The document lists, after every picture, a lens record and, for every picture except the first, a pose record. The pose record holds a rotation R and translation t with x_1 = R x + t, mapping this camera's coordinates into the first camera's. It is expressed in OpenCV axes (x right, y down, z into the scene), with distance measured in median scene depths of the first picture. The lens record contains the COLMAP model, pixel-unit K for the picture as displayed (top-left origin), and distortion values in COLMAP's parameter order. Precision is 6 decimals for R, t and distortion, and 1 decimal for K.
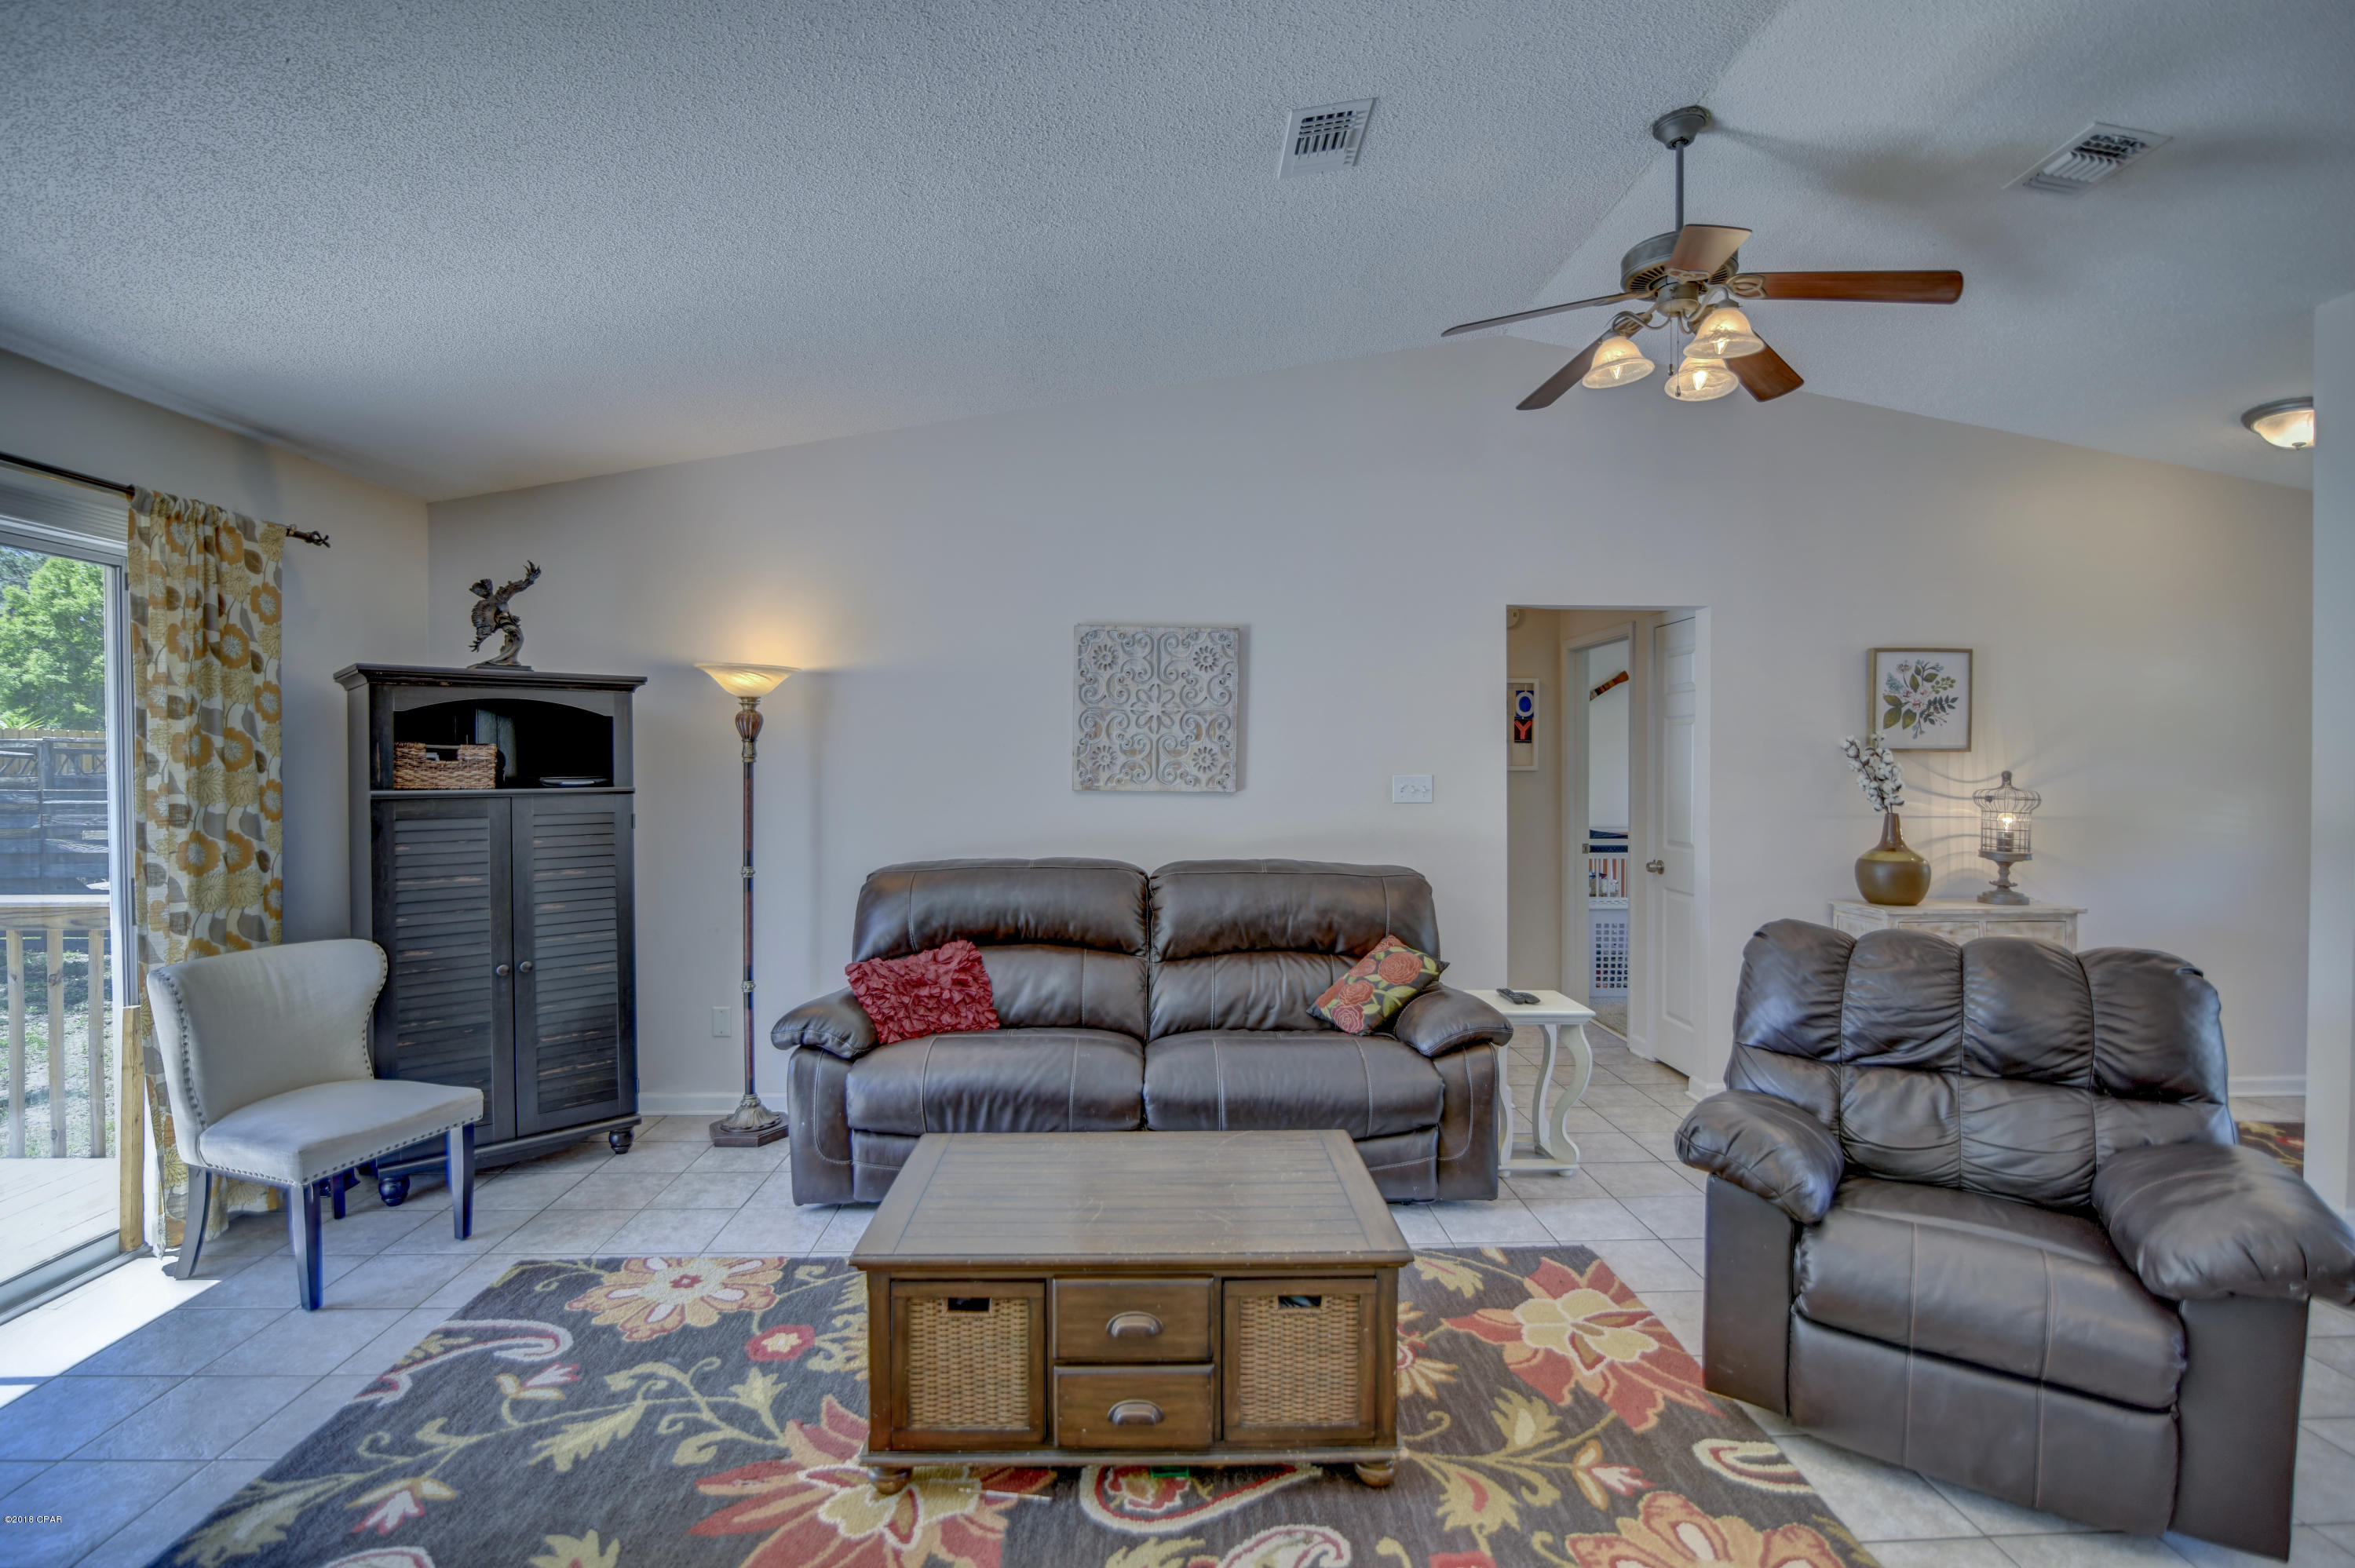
lens RADIAL K [[1081.3, 0, 1177.5], [0, 1081.3, 784.0], [0, 0, 1]] dist [-0.017914, 0.000110]
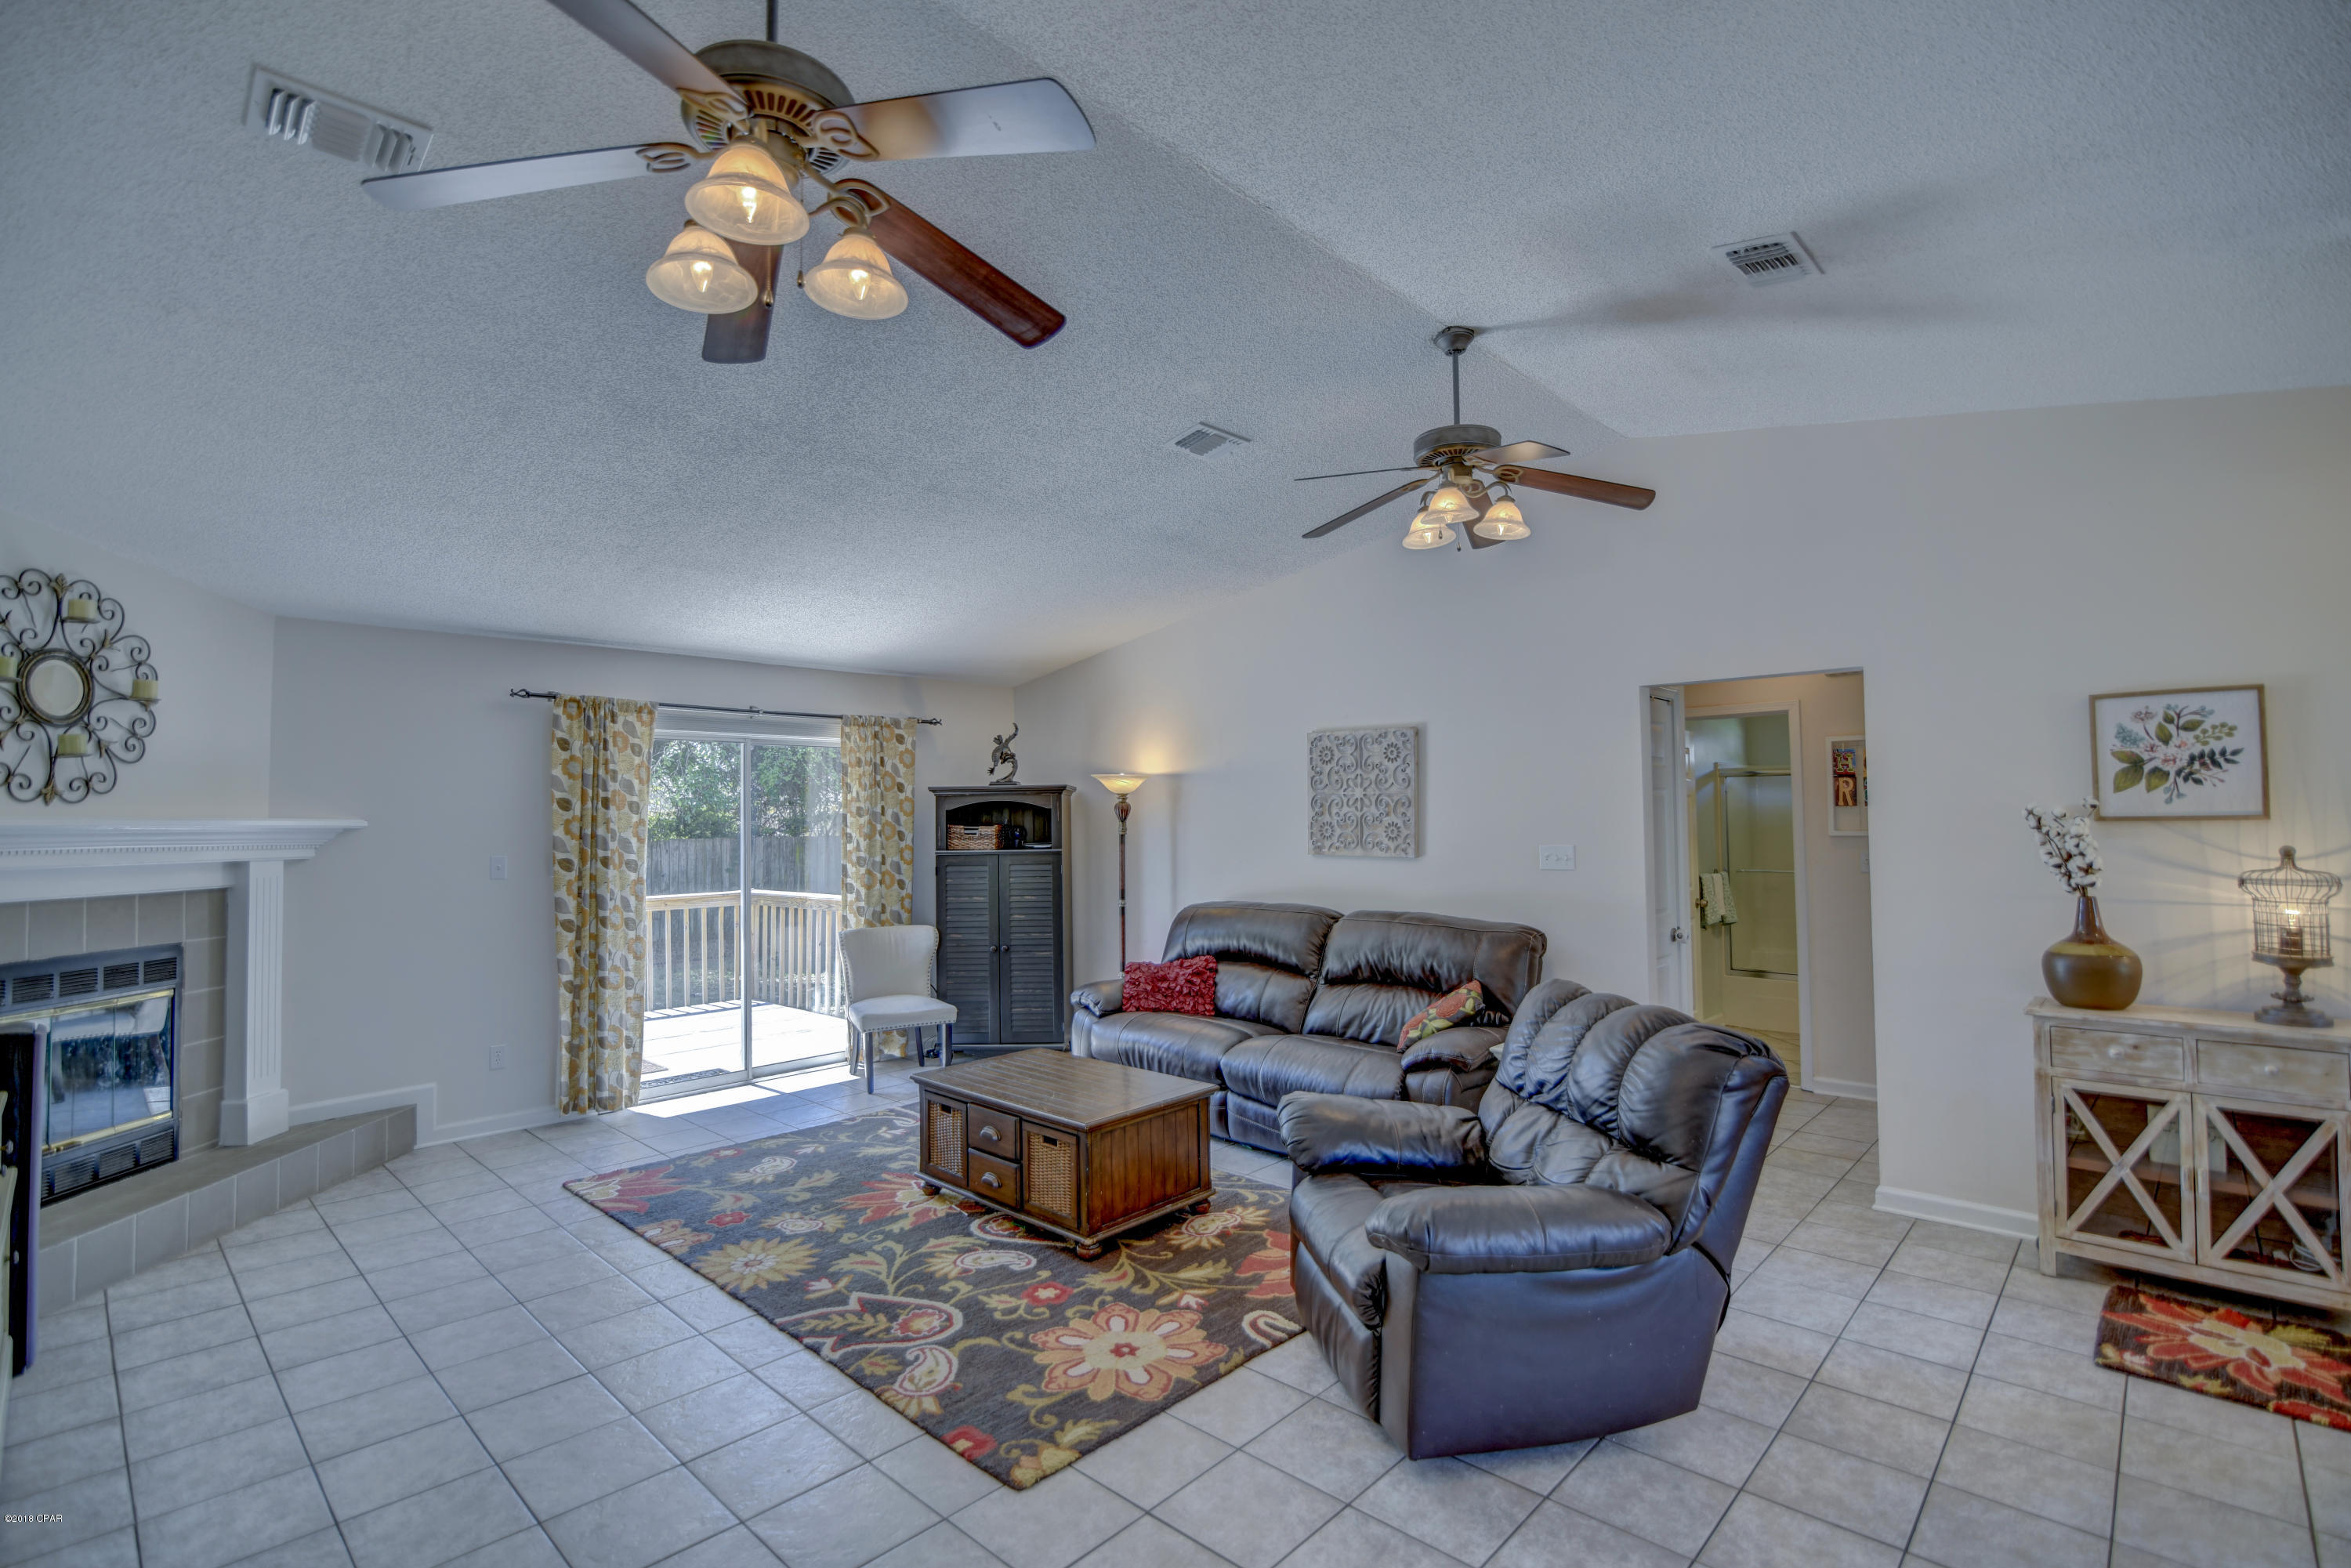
lens RADIAL K [[1088.0, 0, 1169.8], [0, 1088.0, 782.3], [0, 0, 1]] dist [-0.015526, 0.000130]
pose [[0.704051, -0.031599, -0.709446, 0.842770], [-0.001098, 0.998960, -0.045583, -0.024361], [0.710149, 0.032871, 0.703284, -0.094579]]
